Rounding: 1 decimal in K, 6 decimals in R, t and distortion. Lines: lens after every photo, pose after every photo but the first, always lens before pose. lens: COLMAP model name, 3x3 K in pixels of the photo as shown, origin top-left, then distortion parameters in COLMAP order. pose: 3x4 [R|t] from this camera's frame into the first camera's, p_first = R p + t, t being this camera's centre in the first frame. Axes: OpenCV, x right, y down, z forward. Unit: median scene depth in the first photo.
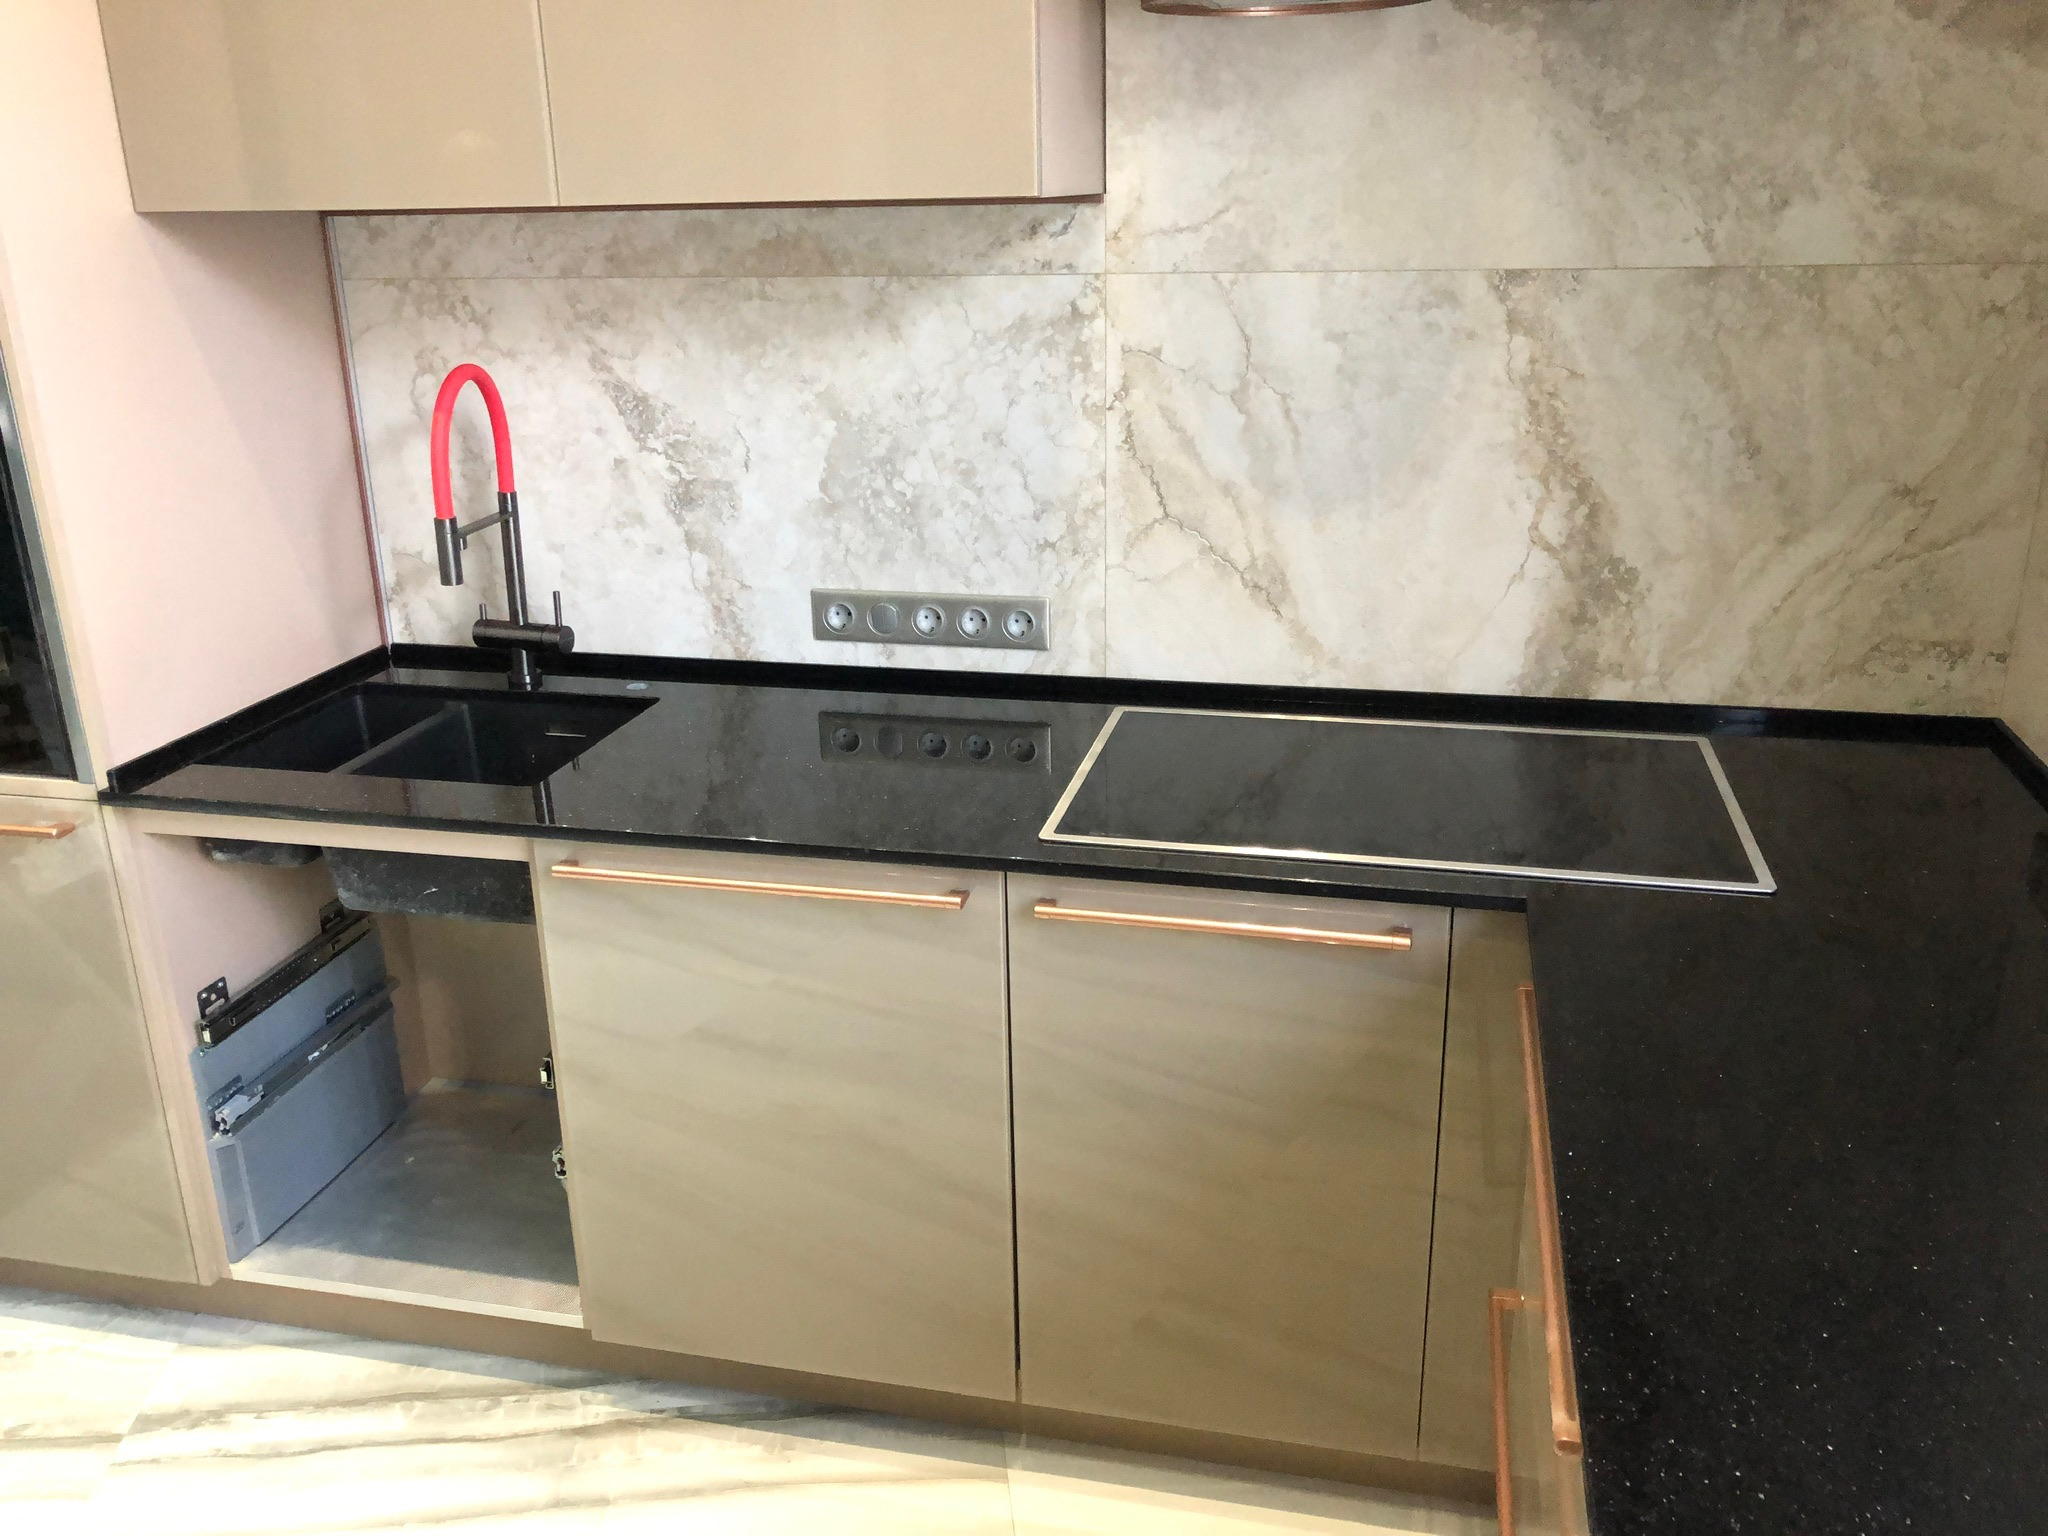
lens RADIAL K [[1687.8, 0, 1017.0], [0, 1687.8, 768.0], [0, 0, 1]] dist [0.031002, -0.020412]
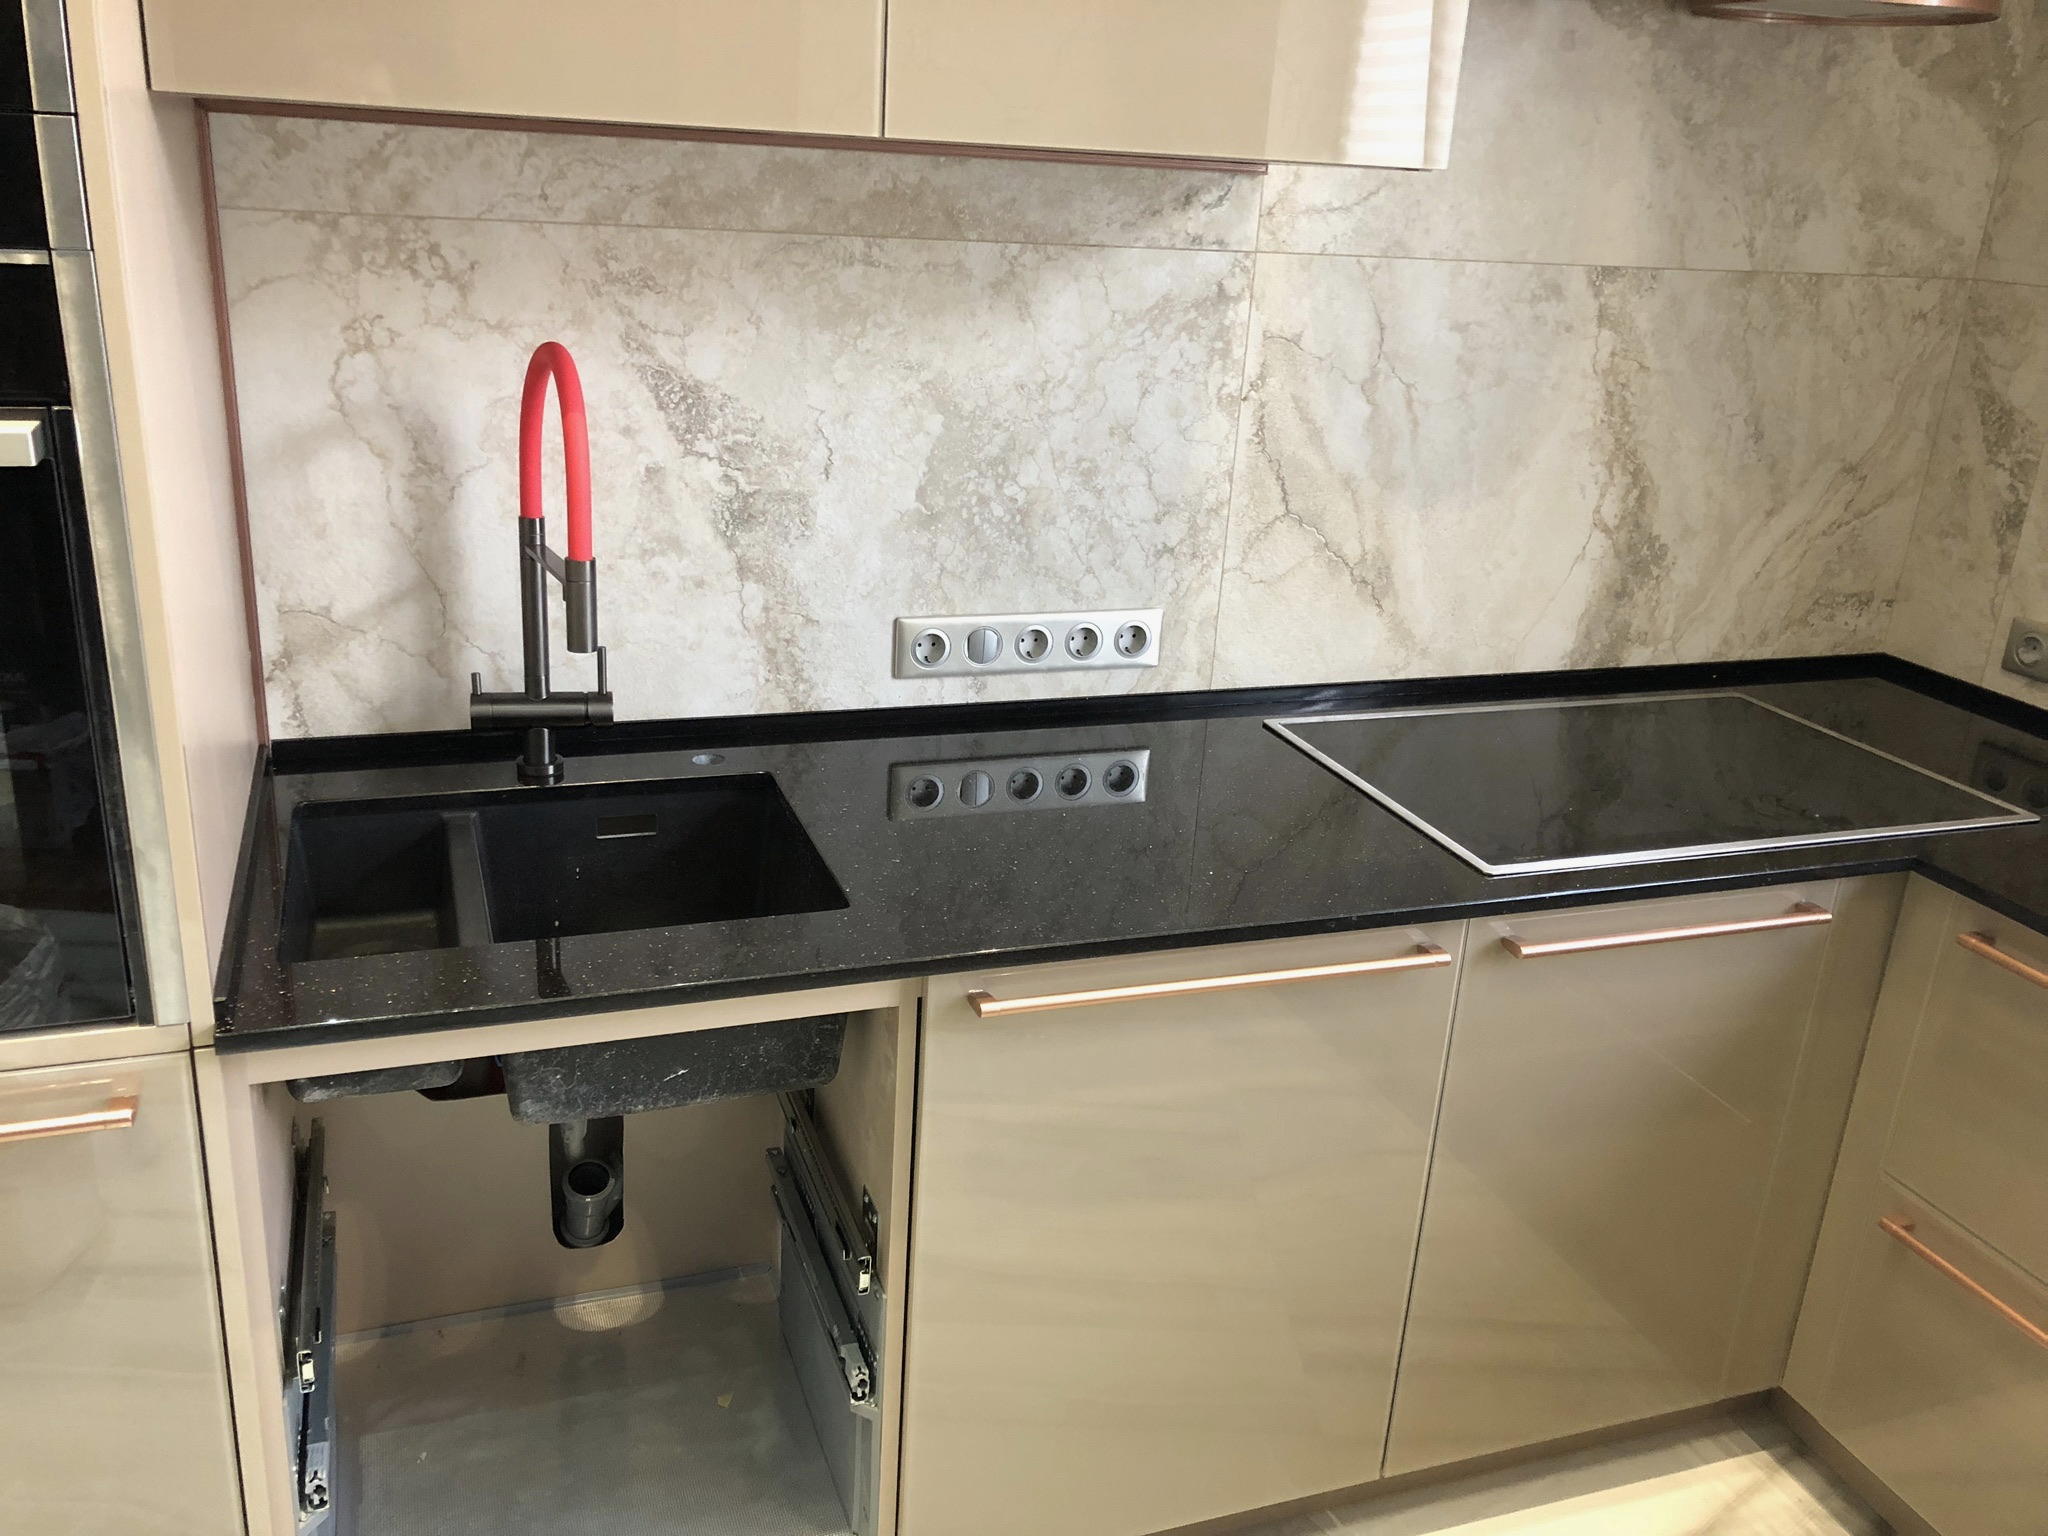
lens RADIAL K [[1687.8, 0, 1024.4], [0, 1687.8, 770.2], [0, 0, 1]] dist [0.031002, -0.020412]
pose [[0.834581, -0.123795, 0.536795, -0.570421], [0.110039, 0.992248, 0.057749, -0.079714], [-0.539783, 0.010872, 0.841734, 0.295379]]
